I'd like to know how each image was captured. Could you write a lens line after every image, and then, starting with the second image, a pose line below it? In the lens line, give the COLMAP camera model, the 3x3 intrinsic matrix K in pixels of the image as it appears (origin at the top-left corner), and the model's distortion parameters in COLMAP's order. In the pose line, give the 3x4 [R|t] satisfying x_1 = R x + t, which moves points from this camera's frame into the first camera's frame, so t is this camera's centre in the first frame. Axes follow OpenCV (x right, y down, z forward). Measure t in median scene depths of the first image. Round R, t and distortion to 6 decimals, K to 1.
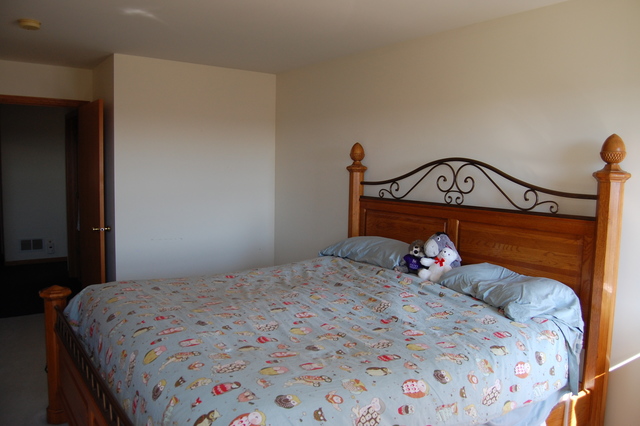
lens RADIAL K [[506.5, 0, 323.6], [0, 506.5, 213.1], [0, 0, 1]] dist [-0.077296, 0.009853]
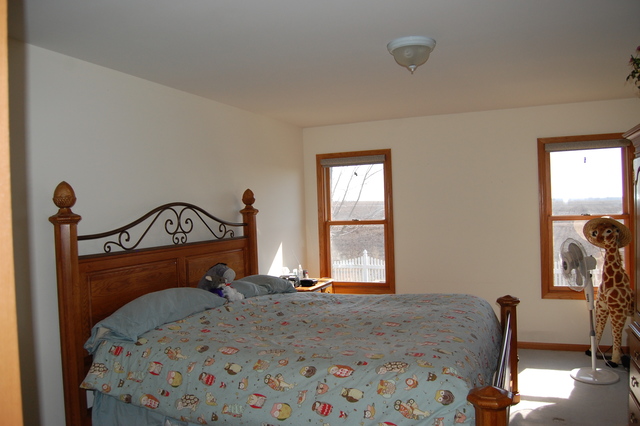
lens RADIAL K [[506.5, 0, 323.6], [0, 506.5, 213.1], [0, 0, 1]] dist [-0.077296, 0.009853]
pose [[-0.525918, -0.008975, 0.850488, -0.849792], [0.104097, 0.991748, 0.074836, -0.134645], [-0.844141, 0.127891, -0.520644, 1.290983]]
